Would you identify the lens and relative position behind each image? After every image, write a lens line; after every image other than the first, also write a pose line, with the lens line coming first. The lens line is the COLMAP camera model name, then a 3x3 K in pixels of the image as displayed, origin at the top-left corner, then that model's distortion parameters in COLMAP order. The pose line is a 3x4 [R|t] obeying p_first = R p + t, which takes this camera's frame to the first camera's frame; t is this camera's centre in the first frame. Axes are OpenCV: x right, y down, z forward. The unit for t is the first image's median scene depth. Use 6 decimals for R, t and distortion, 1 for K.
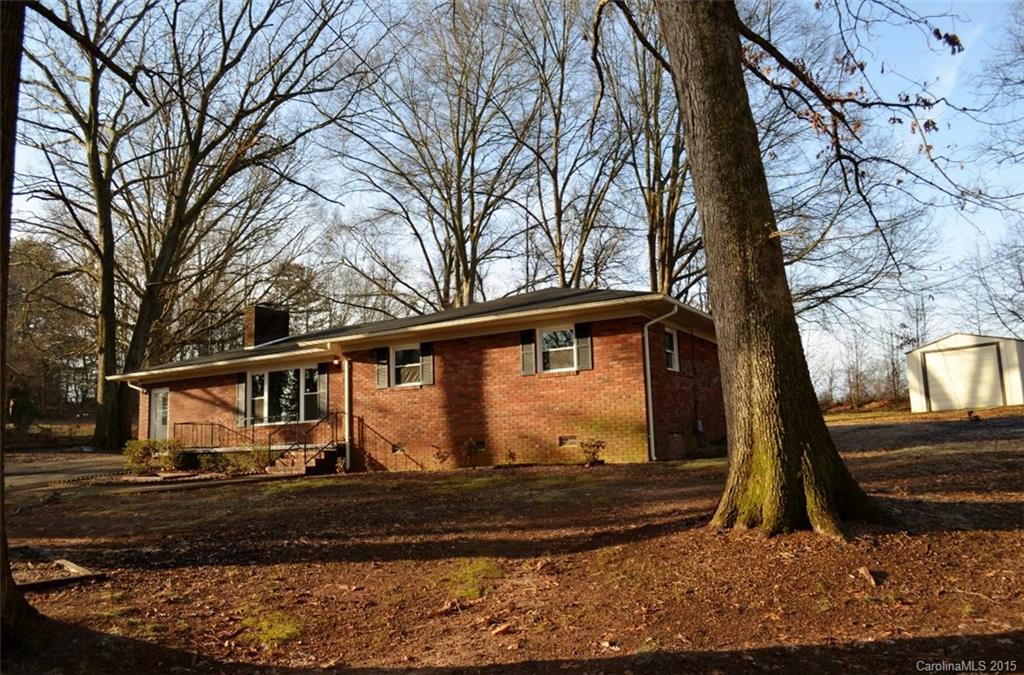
lens RADIAL K [[803.6, 0, 512.0], [0, 803.6, 337.5], [0, 0, 1]] dist [-0.081134, -0.005065]
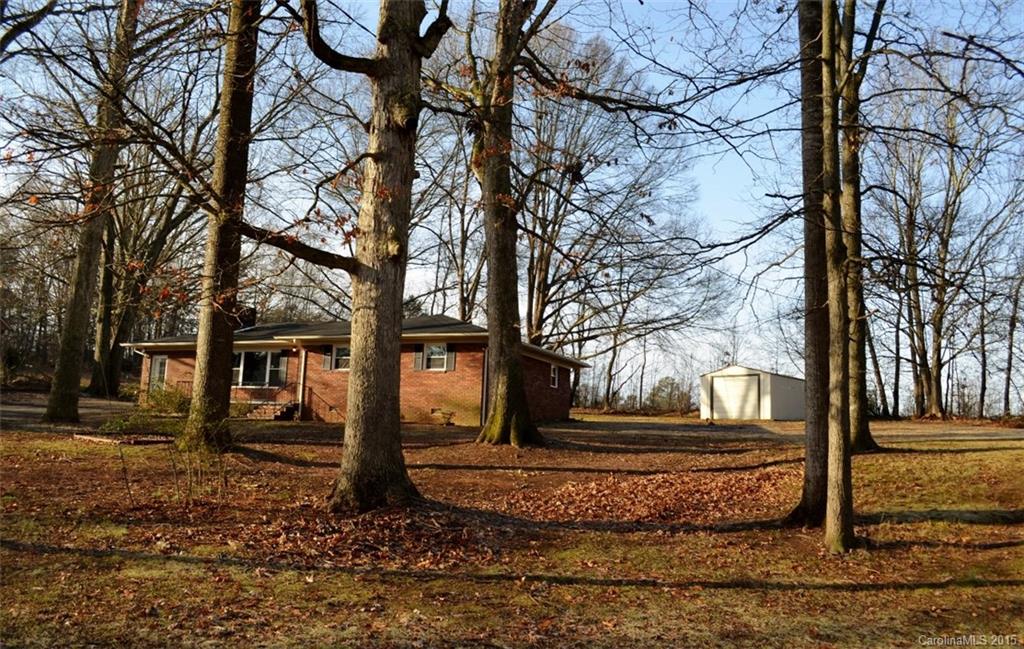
lens RADIAL K [[825.7, 0, 512.0], [0, 825.7, 324.5], [0, 0, 1]] dist [-0.084596, 0.000263]
pose [[0.990456, 0.091953, 0.102673, 0.024639], [-0.091870, 0.995756, -0.005541, -0.046589], [-0.102747, -0.003944, 0.994700, -0.589830]]
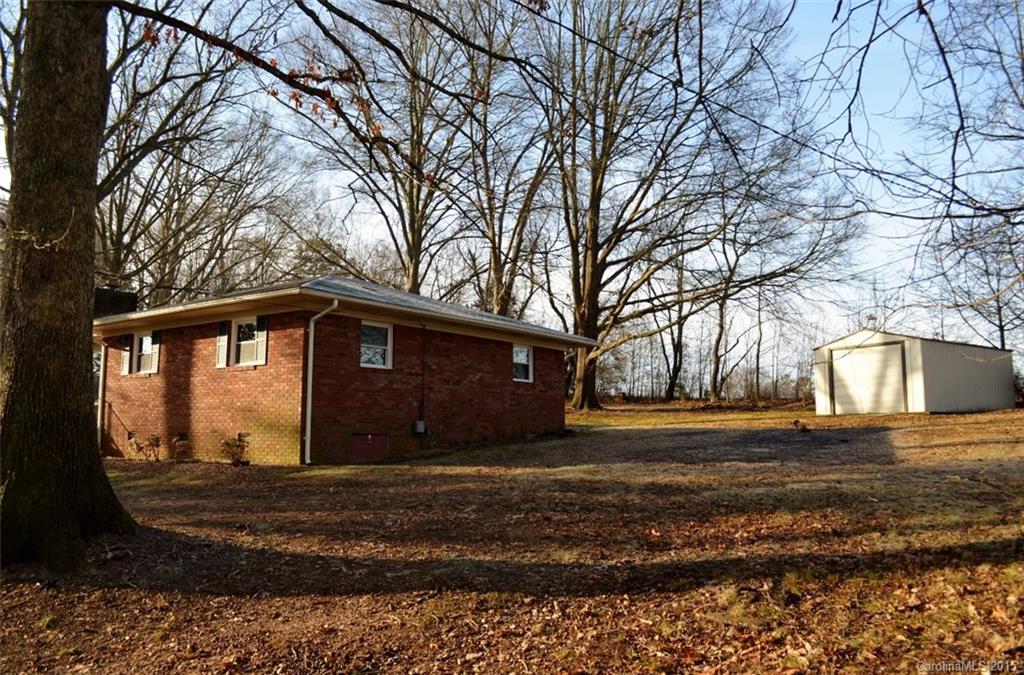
lens RADIAL K [[803.6, 0, 512.0], [0, 803.6, 337.5], [0, 0, 1]] dist [-0.081134, -0.005065]
pose [[0.993402, 0.024909, -0.111950, 0.380453], [-0.021652, 0.999309, 0.030218, -0.020998], [0.112625, -0.027595, 0.993254, 0.070394]]
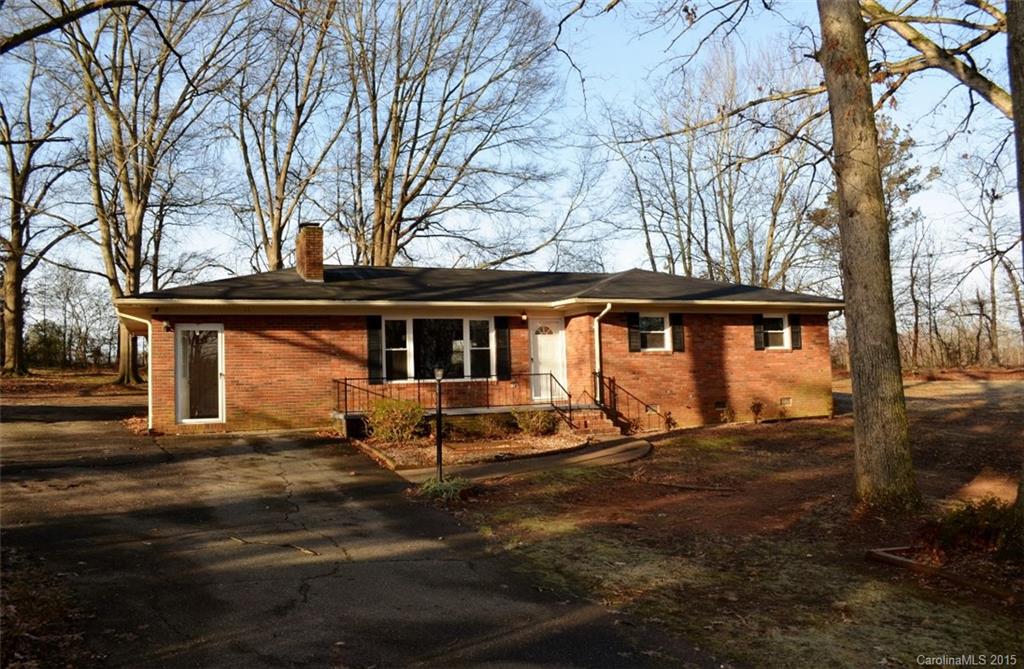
lens RADIAL K [[809.6, 0, 512.0], [0, 809.6, 334.5], [0, 0, 1]] dist [-0.081021, -0.002614]
pose [[0.596281, 0.072074, 0.799534, -0.981022], [-0.105322, 0.994376, -0.011090, 0.062420], [-0.795837, -0.077596, 0.600519, 0.441747]]
